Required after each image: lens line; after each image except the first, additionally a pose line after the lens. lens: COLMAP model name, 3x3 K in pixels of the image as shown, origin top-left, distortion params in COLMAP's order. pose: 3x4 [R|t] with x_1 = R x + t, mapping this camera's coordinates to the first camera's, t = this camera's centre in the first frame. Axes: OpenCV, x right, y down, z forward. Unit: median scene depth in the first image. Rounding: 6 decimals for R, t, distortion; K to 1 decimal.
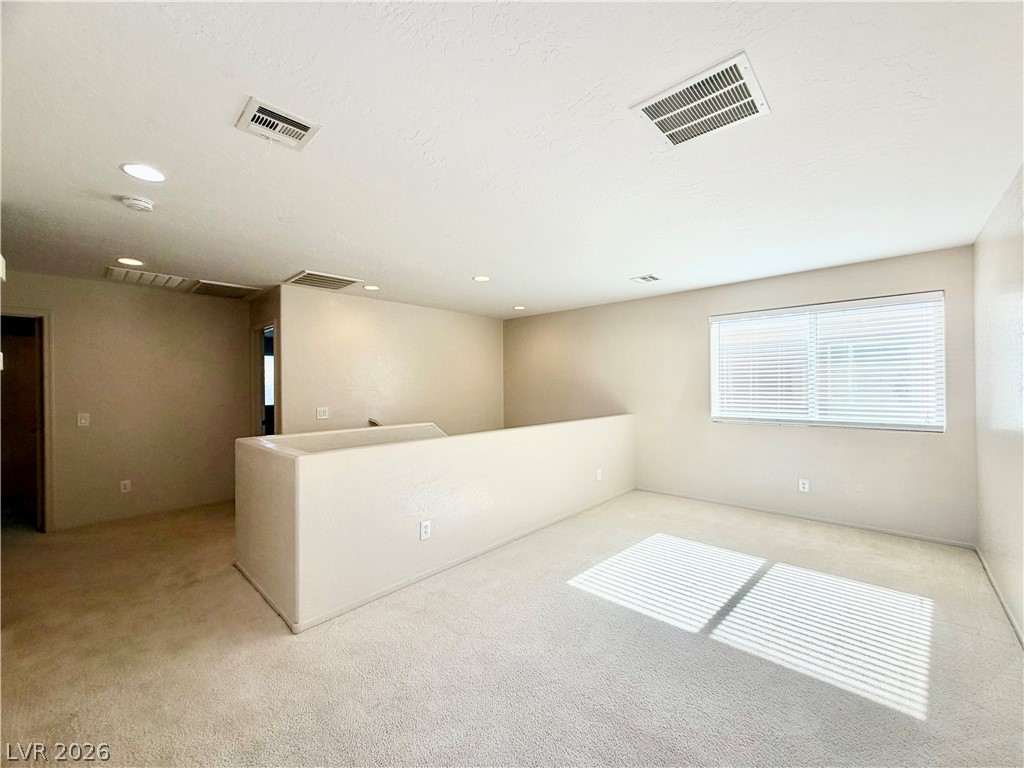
lens RADIAL K [[407.4, 0, 506.2], [0, 407.4, 384.3], [0, 0, 1]] dist [0.000598, 0.000440]
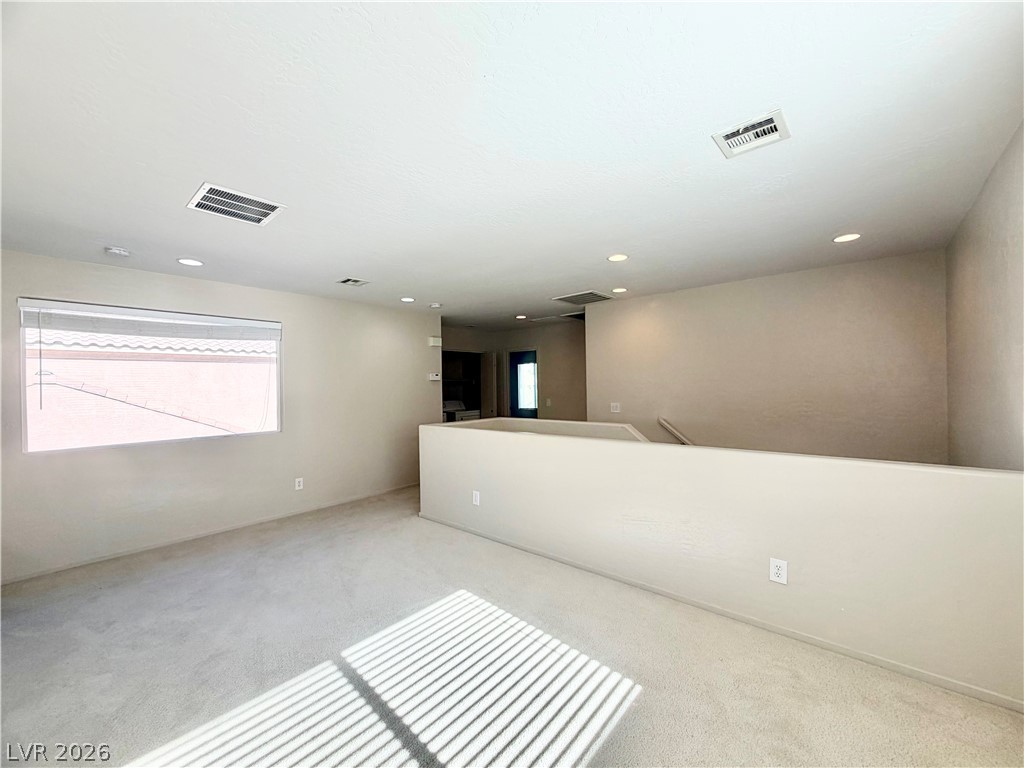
lens RADIAL K [[407.4, 0, 509.9], [0, 407.4, 387.7], [0, 0, 1]] dist [0.000598, 0.000440]
pose [[0.042905, 0.013277, -0.998991, 0.974829], [0.020297, 0.999694, 0.014158, -0.011401], [0.998873, -0.020884, 0.042622, 0.933546]]
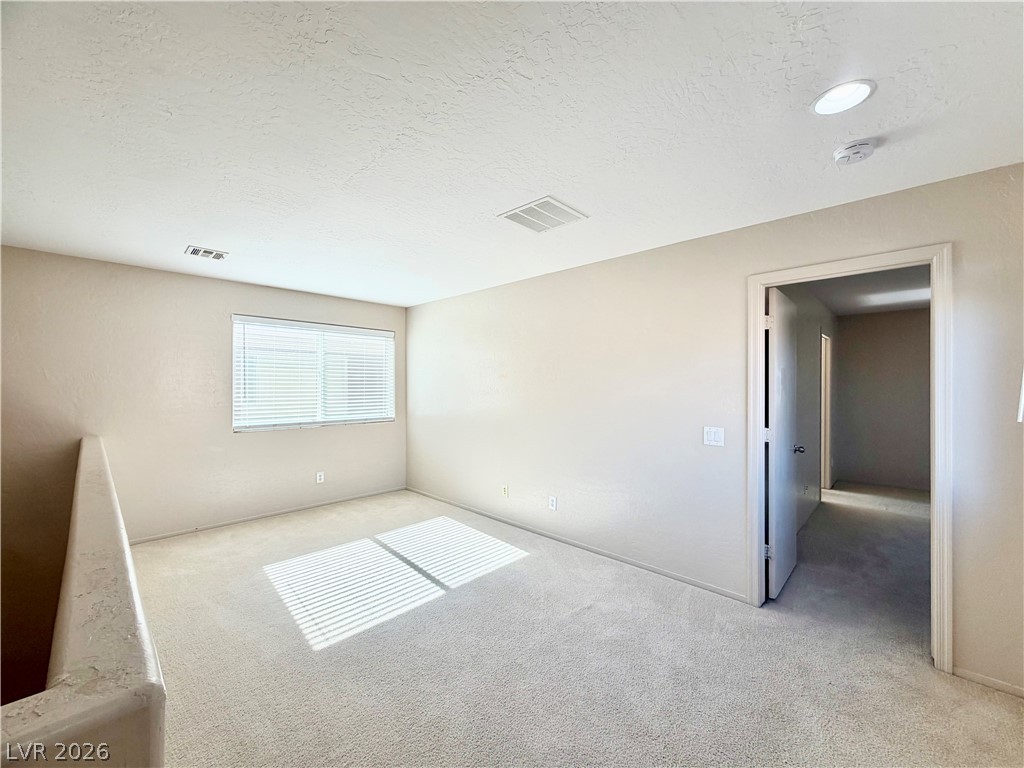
lens RADIAL K [[407.4, 0, 509.1], [0, 407.4, 385.3], [0, 0, 1]] dist [0.000598, 0.000440]
pose [[0.015718, 0.014852, 0.999766, -0.532250], [-0.004729, 0.999880, -0.014780, -0.001503], [-0.999865, -0.004495, 0.015786, 0.541044]]
